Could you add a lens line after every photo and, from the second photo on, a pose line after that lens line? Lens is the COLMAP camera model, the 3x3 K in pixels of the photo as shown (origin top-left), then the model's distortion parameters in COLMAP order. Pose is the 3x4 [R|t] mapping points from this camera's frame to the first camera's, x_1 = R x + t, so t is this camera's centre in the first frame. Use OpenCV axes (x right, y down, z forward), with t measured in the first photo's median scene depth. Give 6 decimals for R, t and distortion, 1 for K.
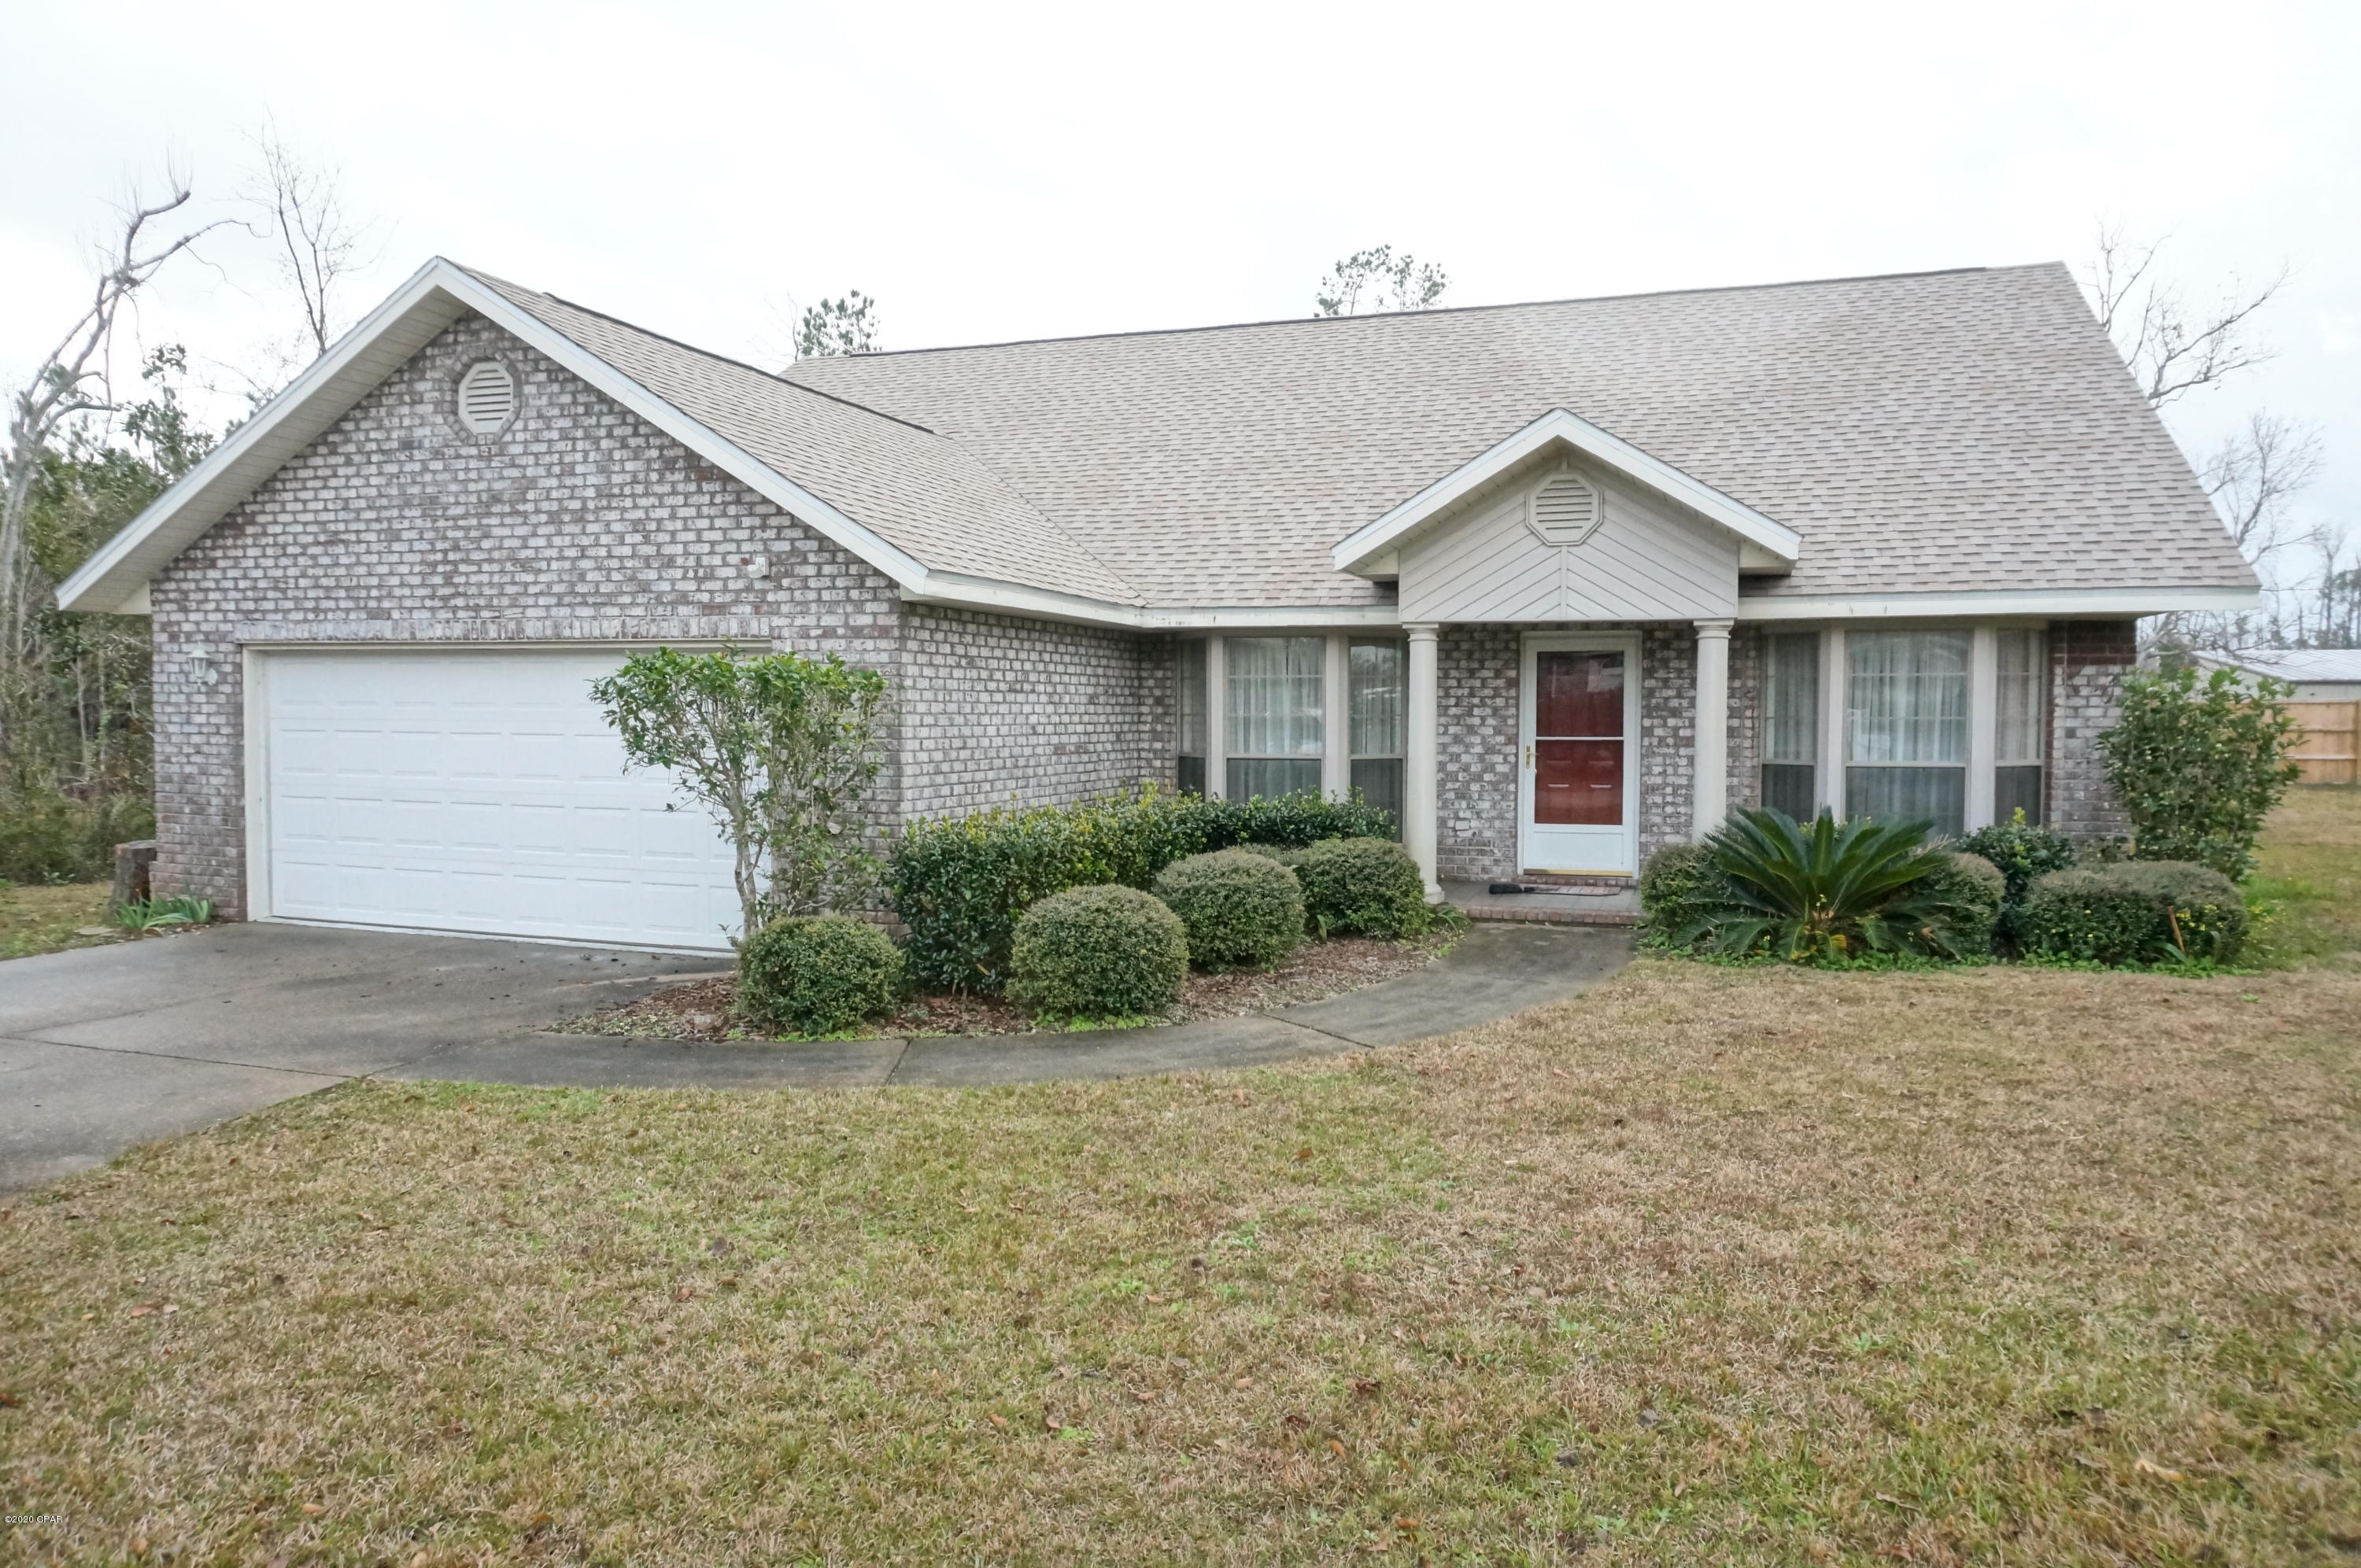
lens RADIAL K [[1537.4, 0, 1173.5], [0, 1537.4, 569.7], [0, 0, 1]] dist [-0.037657, -0.000345]
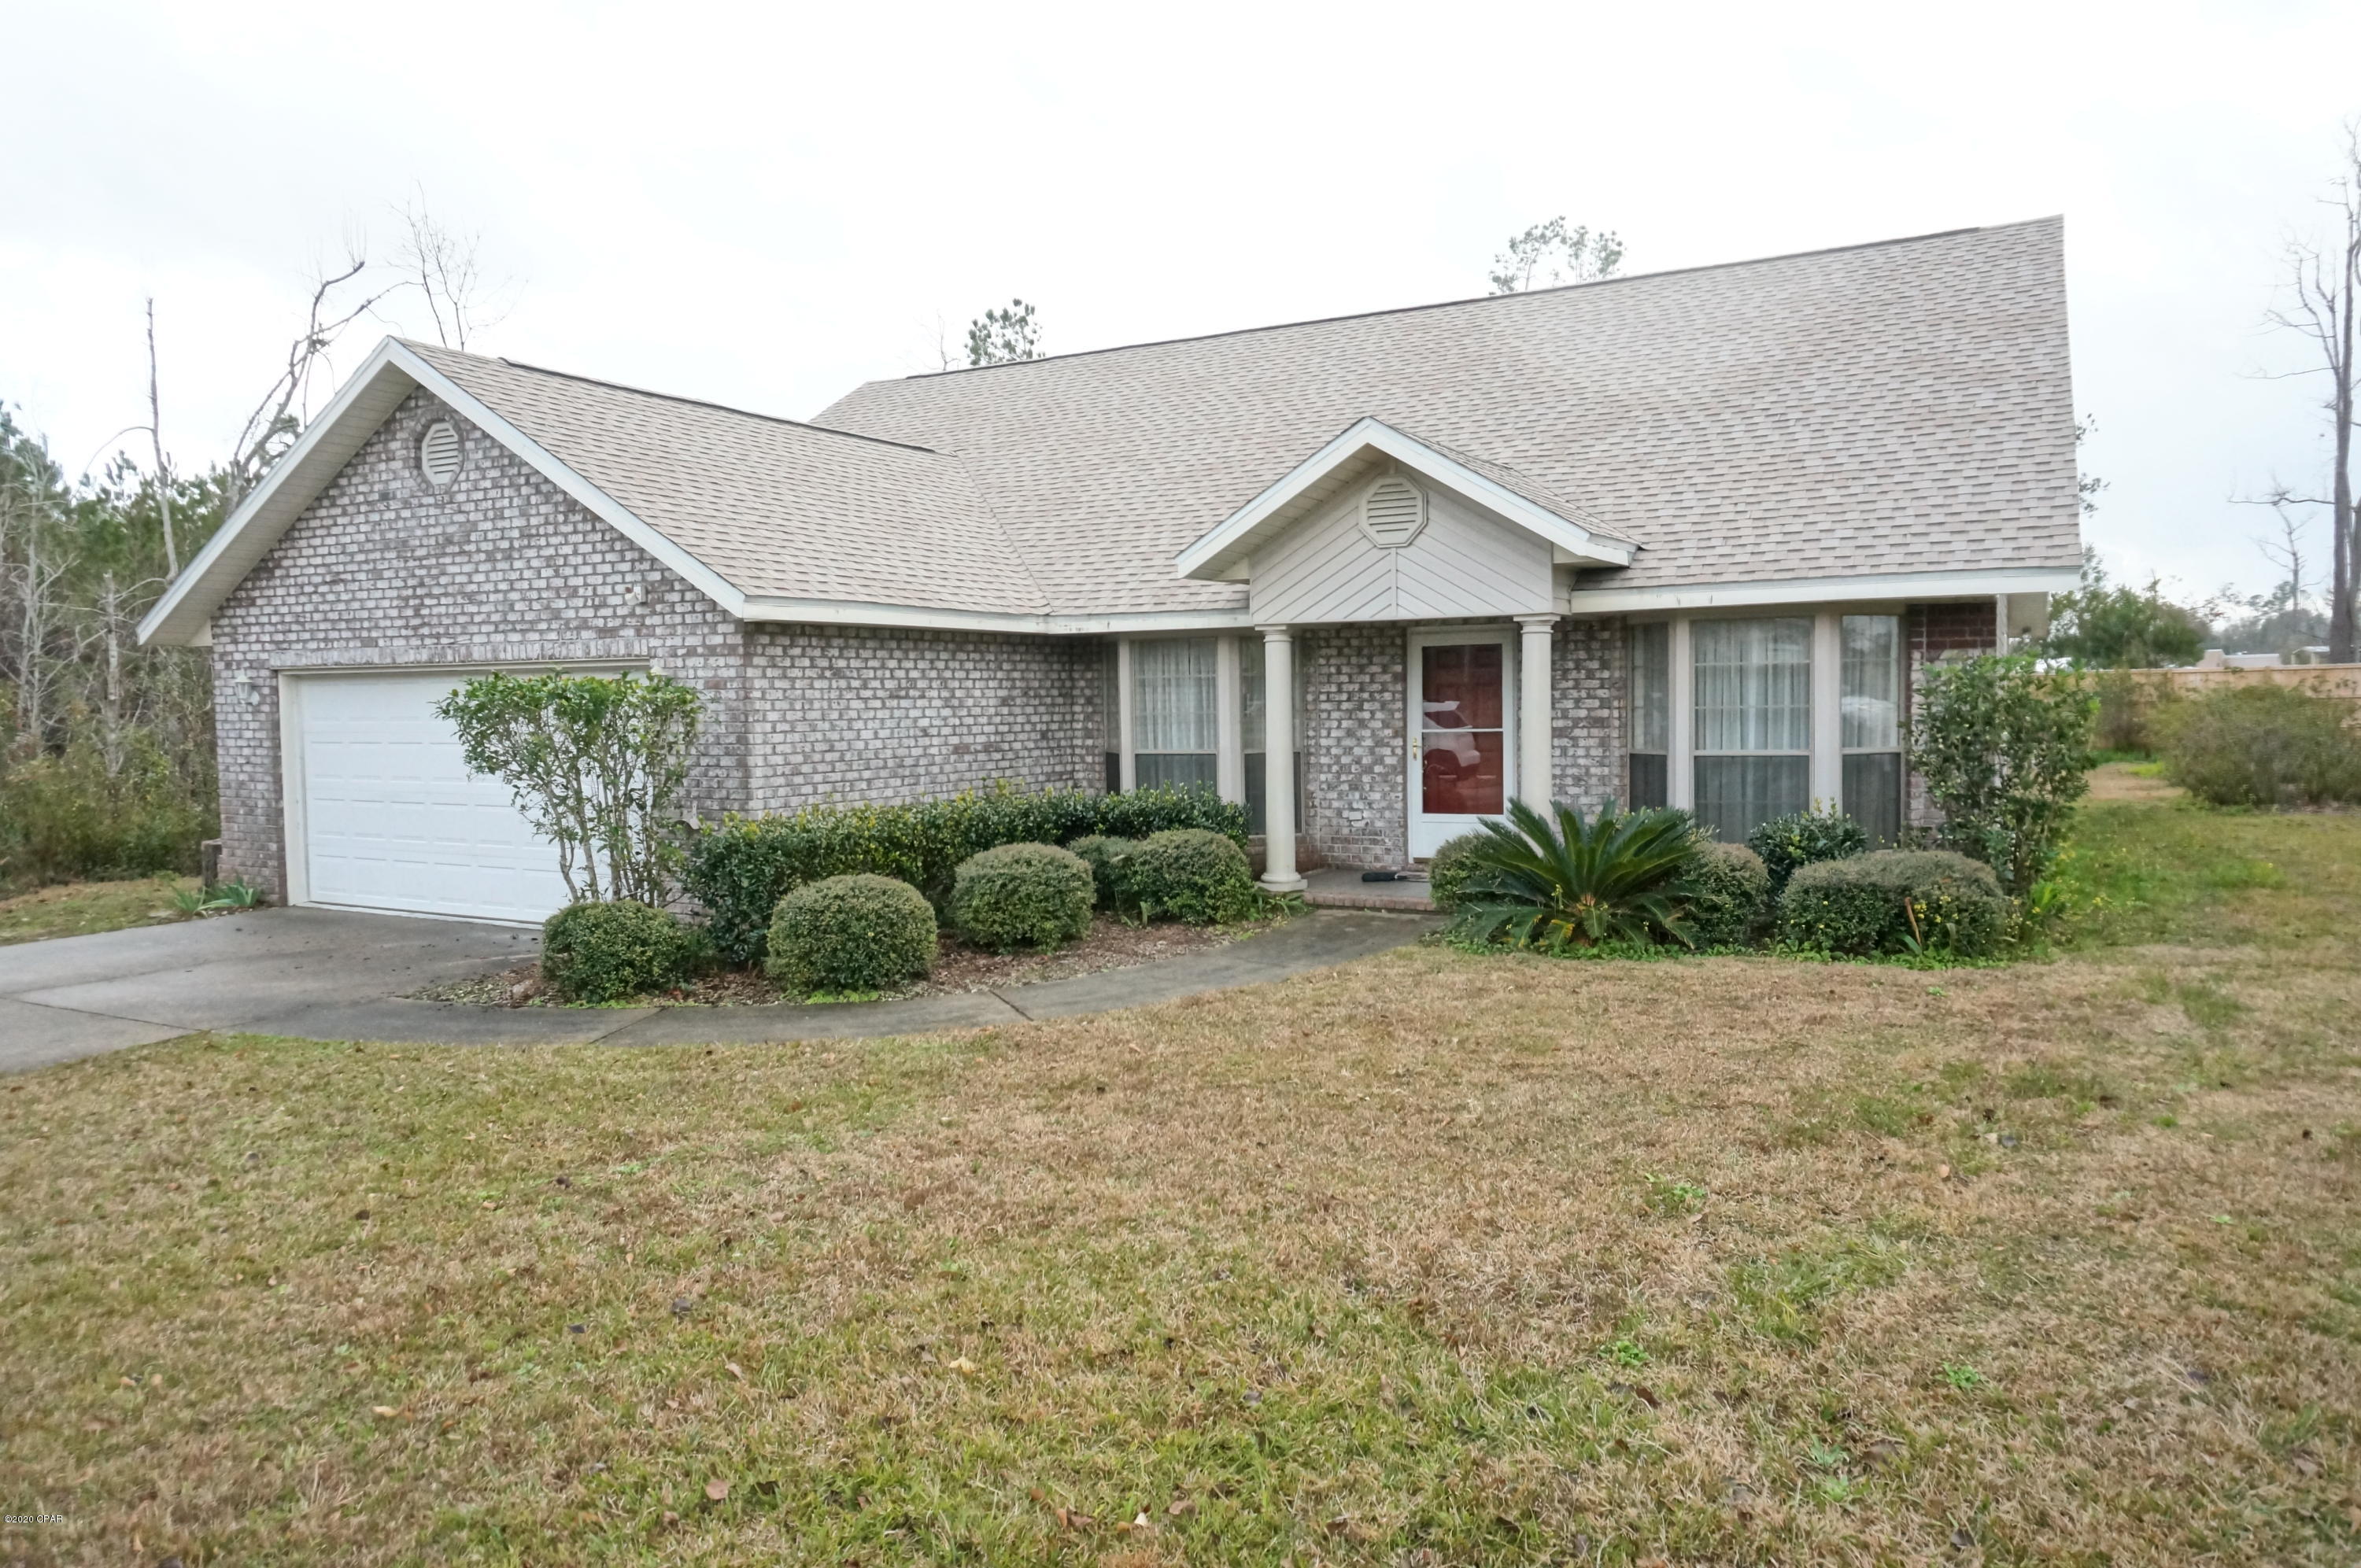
lens RADIAL K [[1537.4, 0, 1173.5], [0, 1537.4, 569.7], [0, 0, 1]] dist [-0.037657, -0.000345]
pose [[0.986156, -0.033595, -0.162382, 0.275427], [0.035178, 0.999357, 0.006879, -0.012855], [0.162046, -0.012496, 0.986704, -0.049557]]
